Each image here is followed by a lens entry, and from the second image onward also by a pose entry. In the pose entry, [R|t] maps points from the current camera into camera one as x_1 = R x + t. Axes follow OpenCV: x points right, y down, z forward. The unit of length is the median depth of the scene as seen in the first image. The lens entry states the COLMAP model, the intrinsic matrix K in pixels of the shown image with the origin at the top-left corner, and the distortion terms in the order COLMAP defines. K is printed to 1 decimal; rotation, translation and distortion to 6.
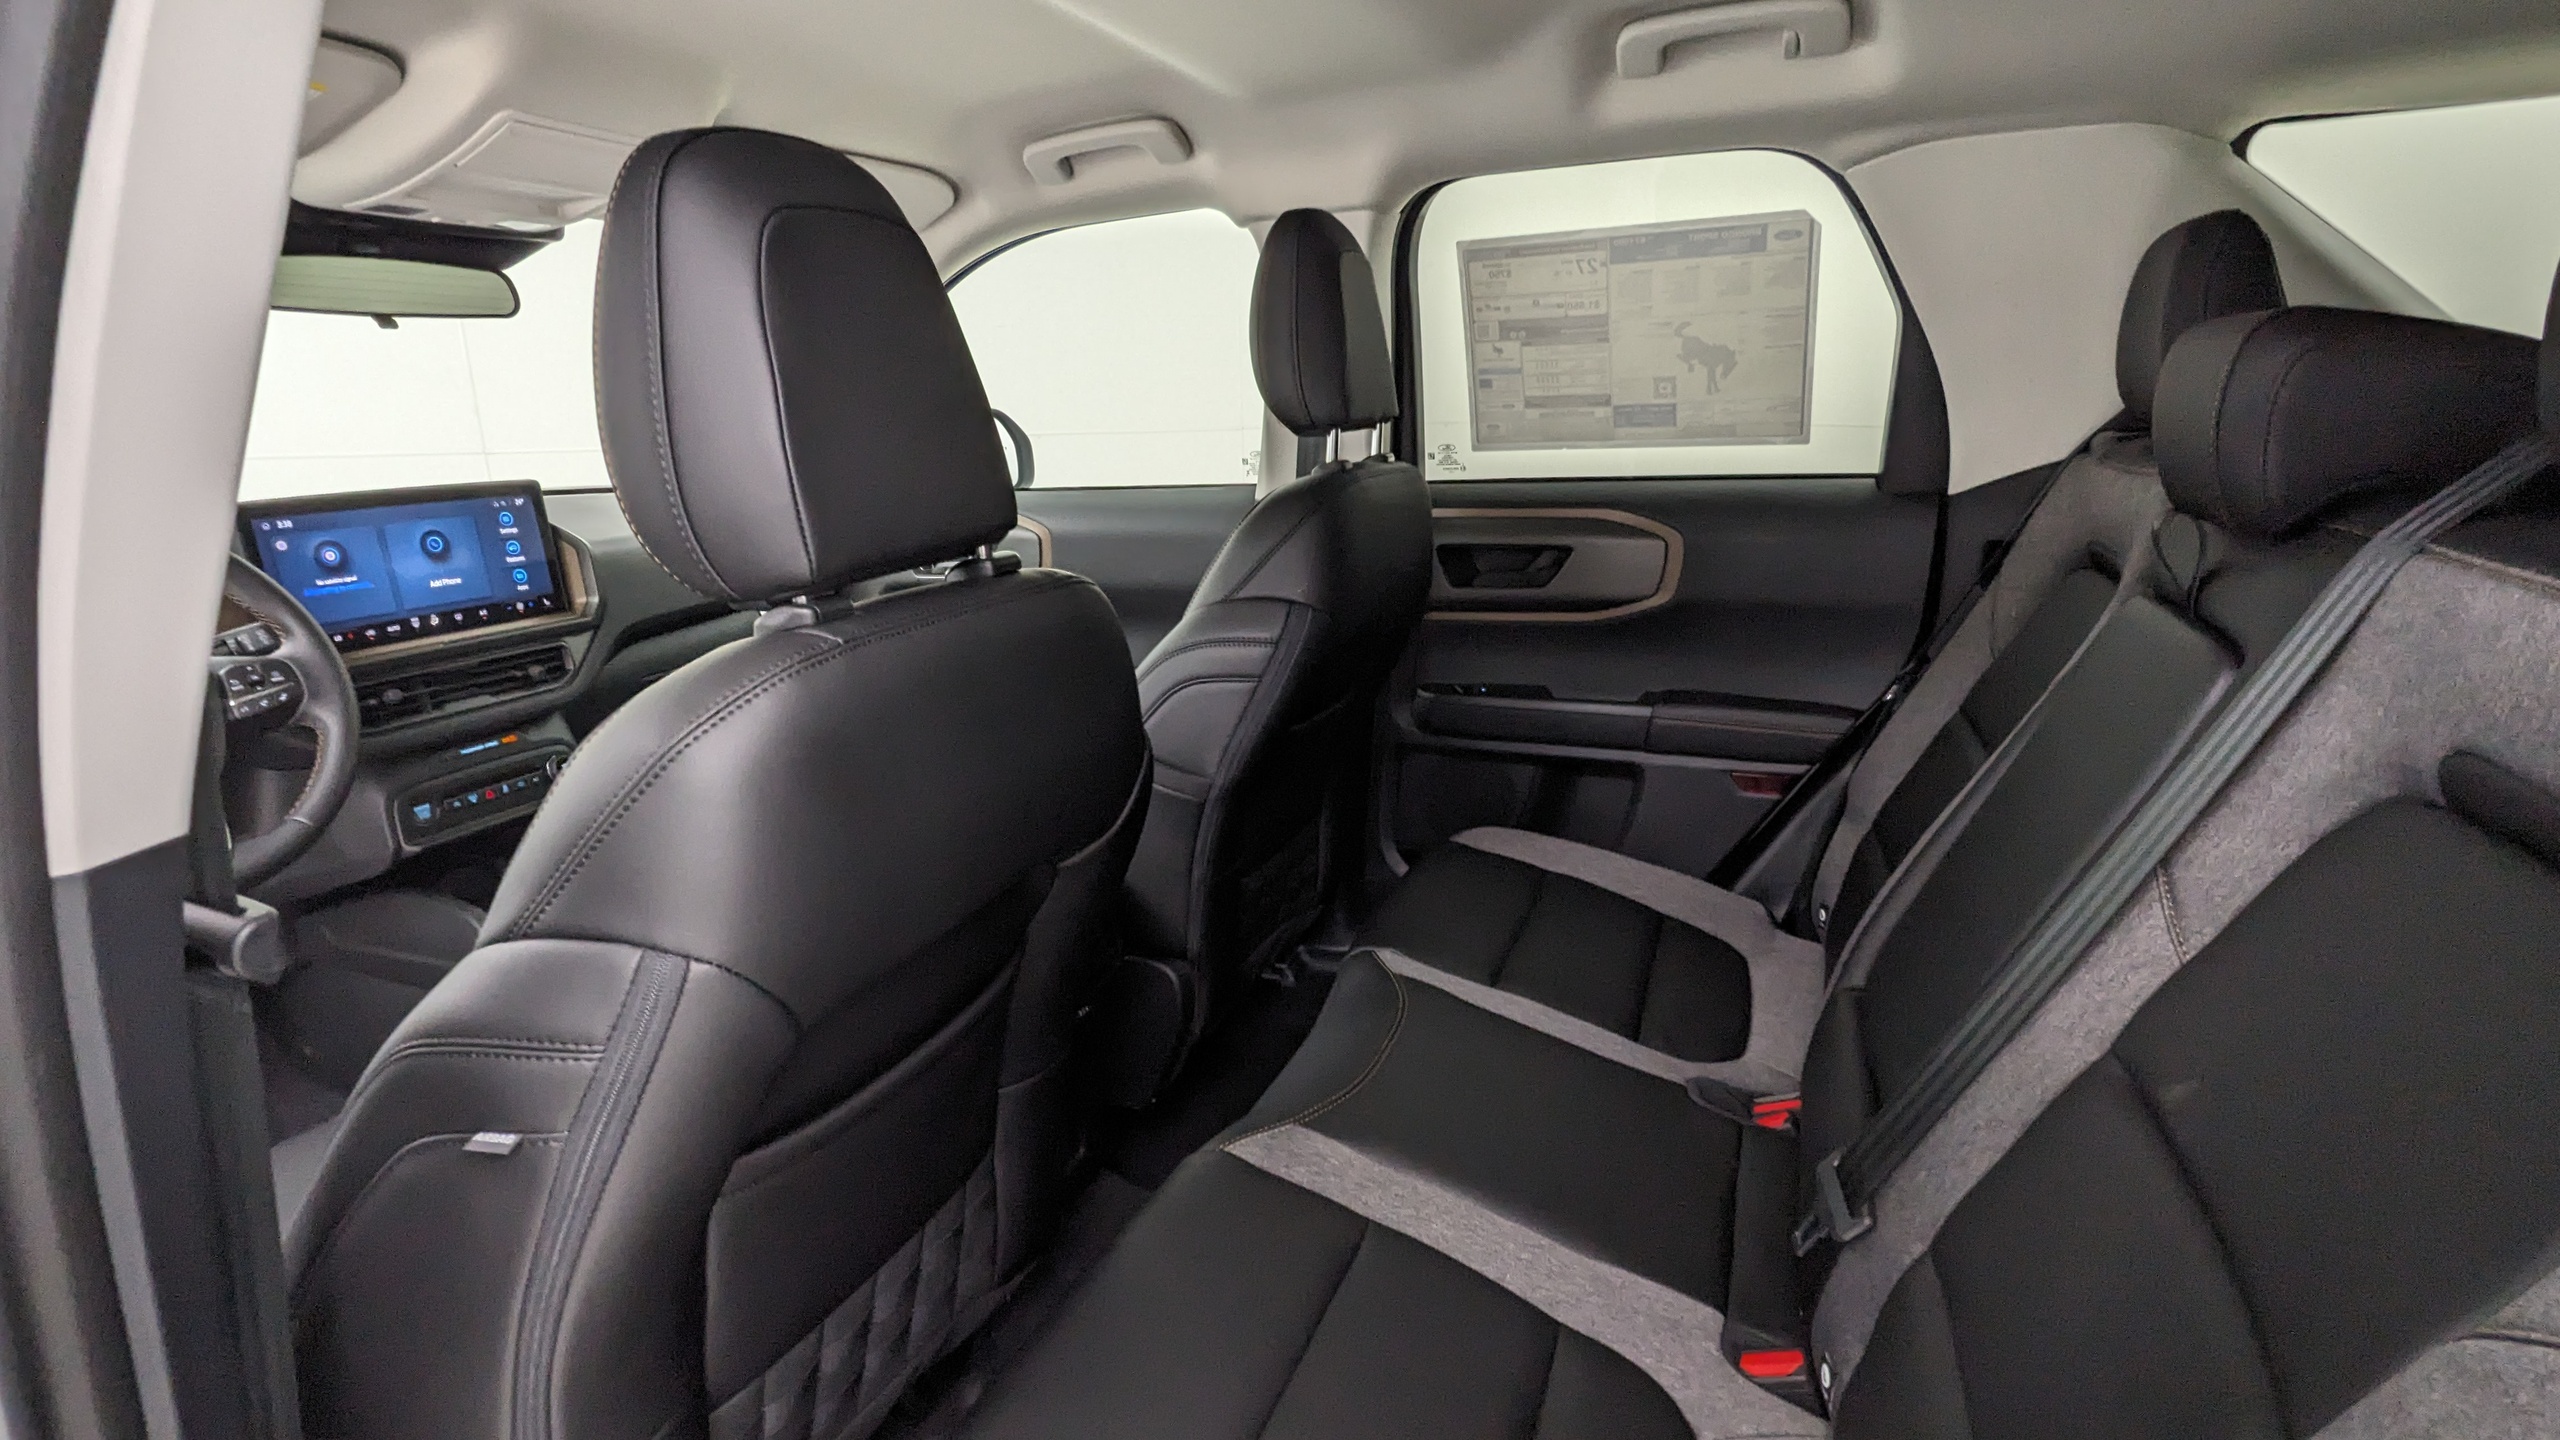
lens RADIAL K [[1243.6, 0, 1279.5], [0, 1243.6, 721.8], [0, 0, 1]] dist [0.002480, -0.000020]
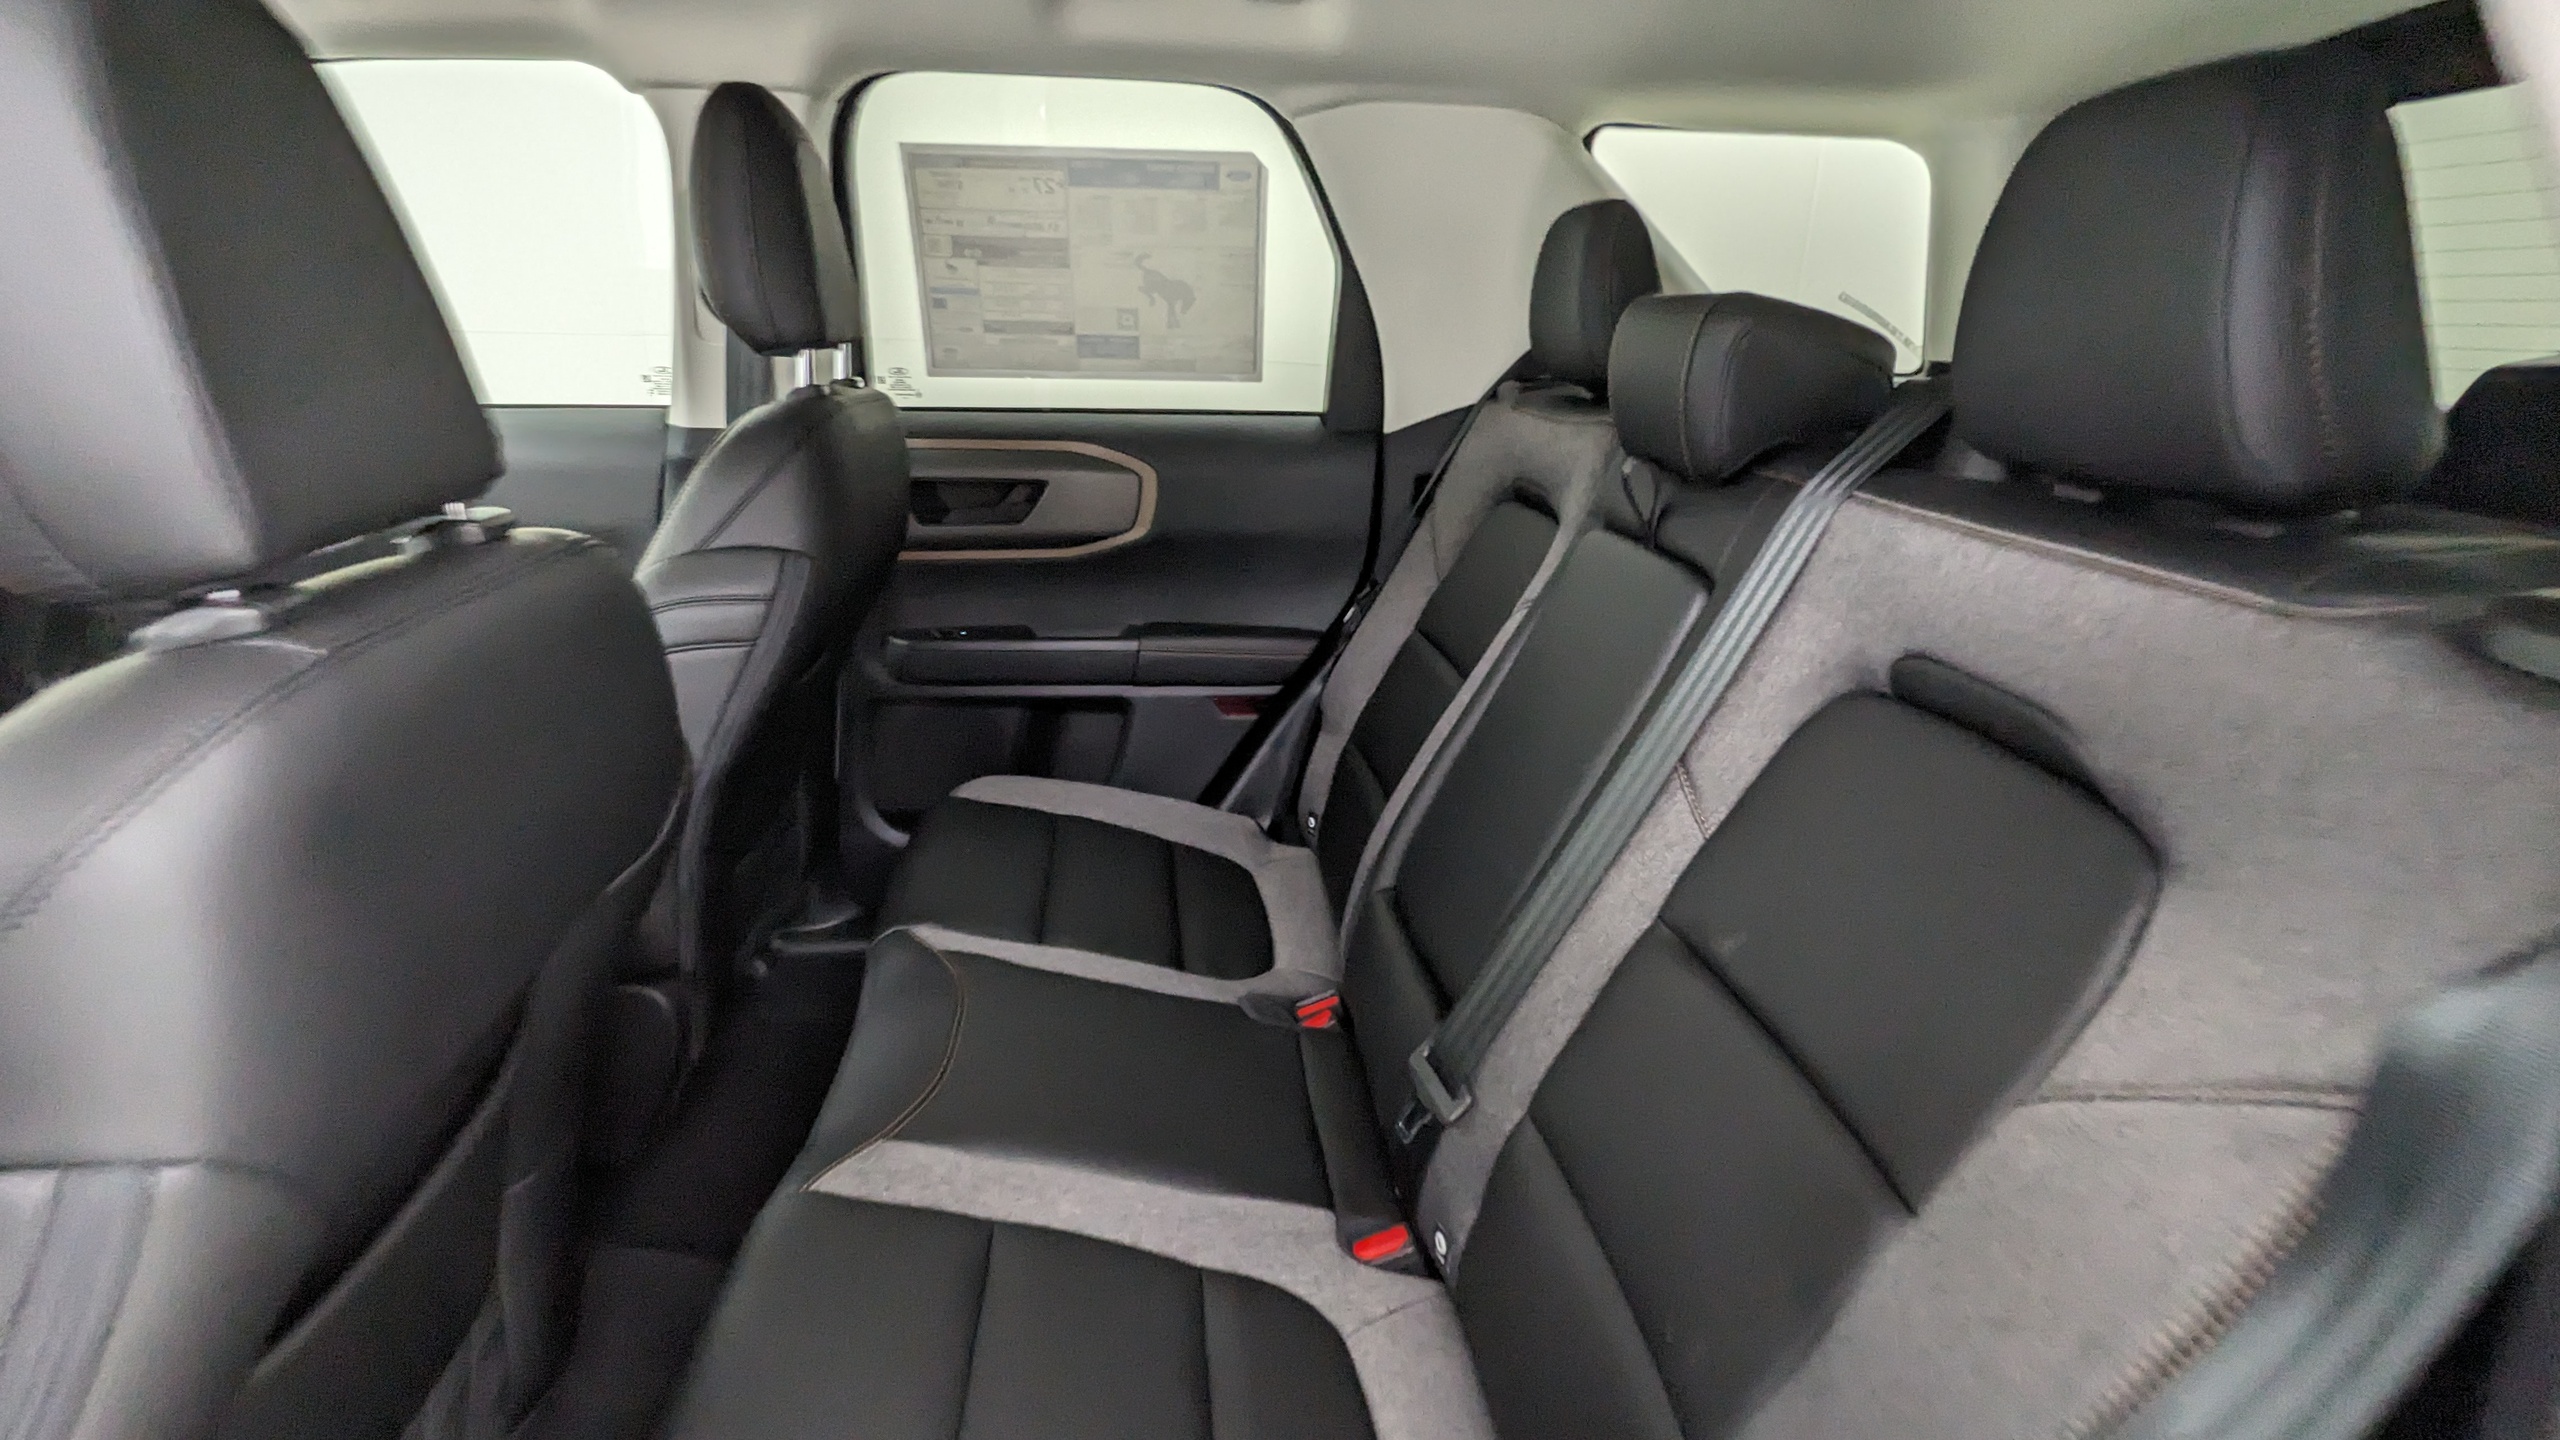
lens RADIAL K [[1243.6, 0, 1265.2], [0, 1243.6, 721.9], [0, 0, 1]] dist [0.002480, -0.000020]
pose [[0.877825, -0.097765, 0.468898, -0.109810], [0.068327, 0.994496, 0.079436, -0.023310], [-0.474083, -0.037692, 0.879673, 0.071351]]
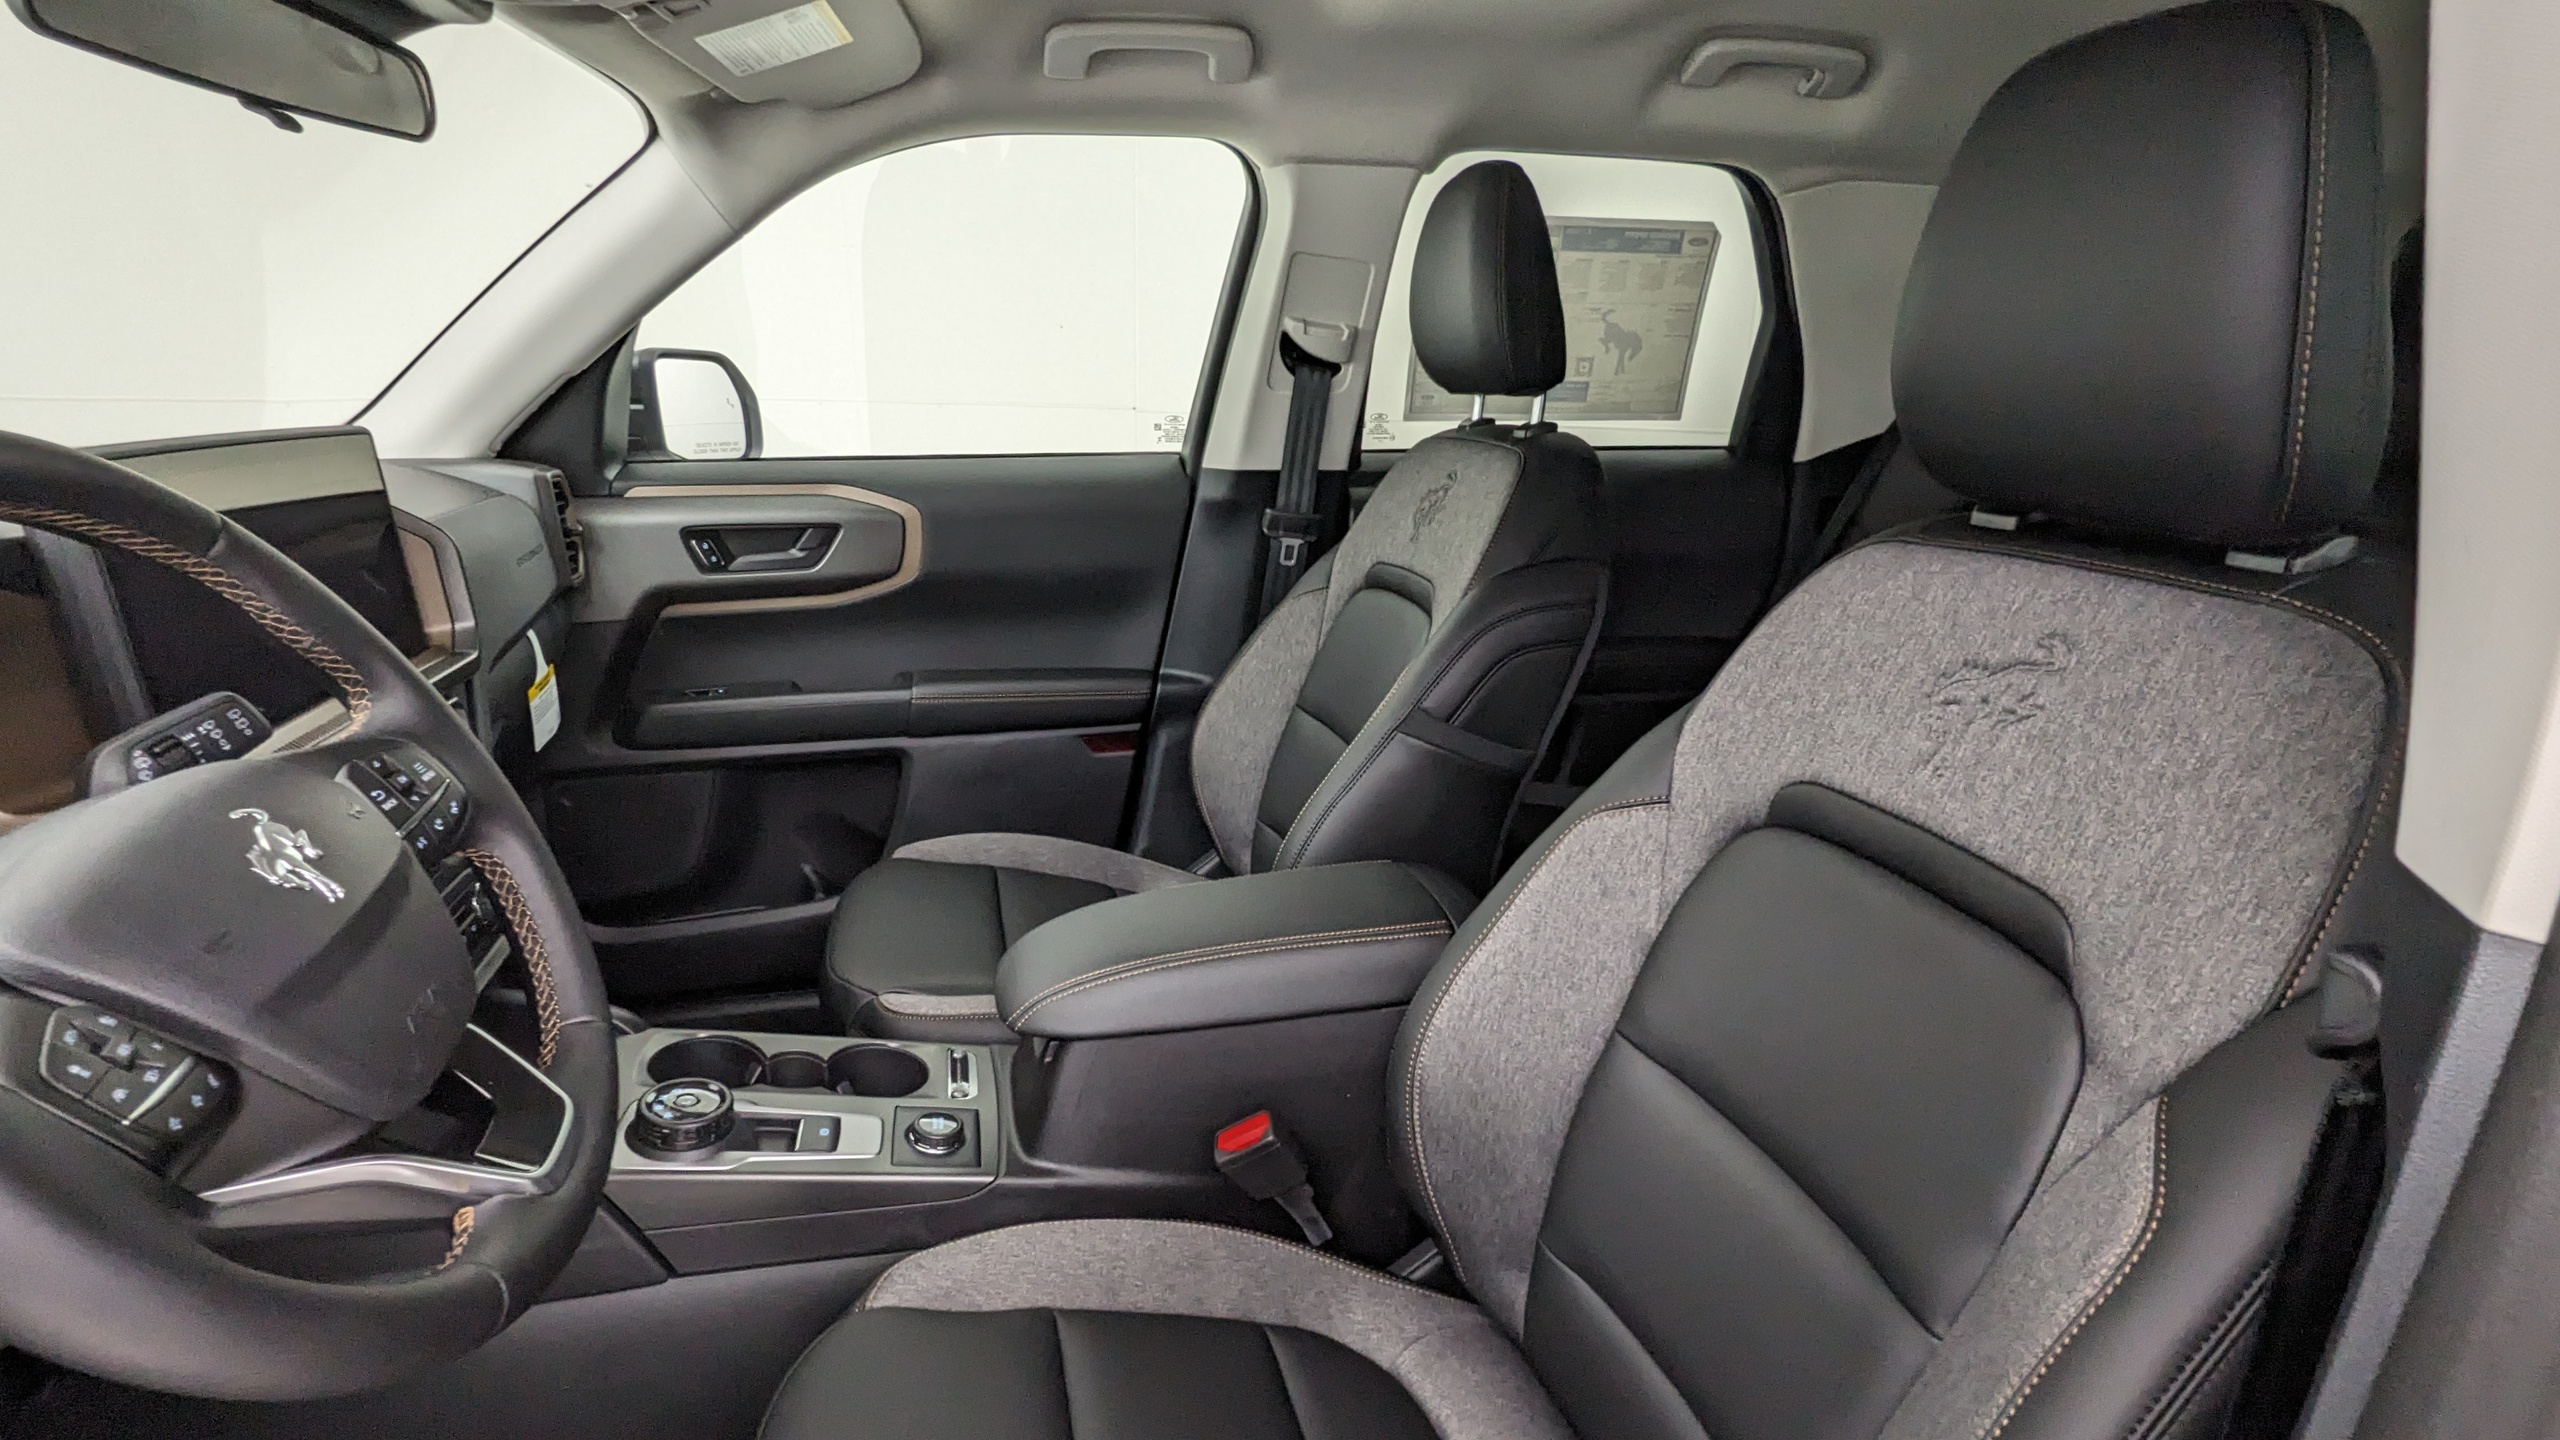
lens RADIAL K [[1243.6, 0, 1231.2], [0, 1243.6, 737.3], [0, 0, 1]] dist [0.002480, -0.000020]
pose [[0.796476, -0.125408, 0.591523, -0.777926], [0.112484, 0.991910, 0.058837, -0.046348], [-0.594116, 0.019675, 0.804139, 0.350447]]
